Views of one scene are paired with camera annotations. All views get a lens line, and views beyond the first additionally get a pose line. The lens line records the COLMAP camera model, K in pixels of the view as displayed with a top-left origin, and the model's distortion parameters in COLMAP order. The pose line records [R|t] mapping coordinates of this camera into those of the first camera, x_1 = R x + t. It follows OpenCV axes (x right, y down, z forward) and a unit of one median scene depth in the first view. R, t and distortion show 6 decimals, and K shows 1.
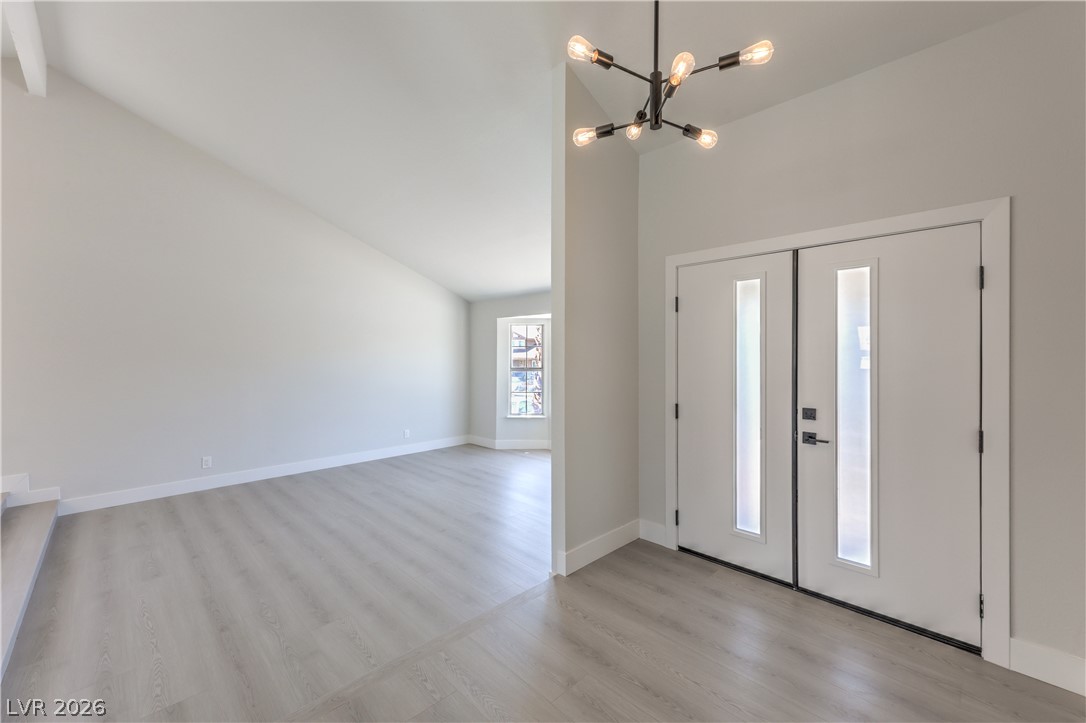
lens RADIAL K [[439.4, 0, 543.2], [0, 439.4, 354.3], [0, 0, 1]] dist [-0.000884, -0.000039]
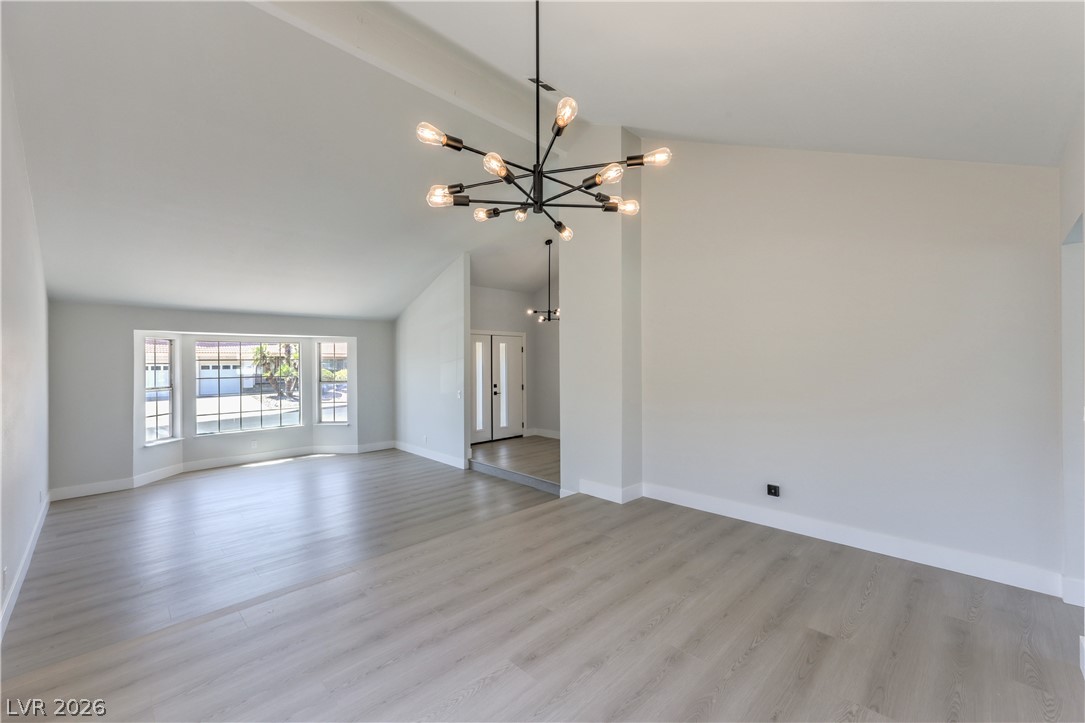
lens RADIAL K [[439.0, 0, 542.7], [0, 439.0, 362.6], [0, 0, 1]] dist [-0.000884, -0.000039]
pose [[-0.004243, 0.001169, 0.999990, -2.442935], [0.010122, 0.999948, -0.001126, -0.029052], [-0.999940, 0.010117, -0.004255, 0.593661]]
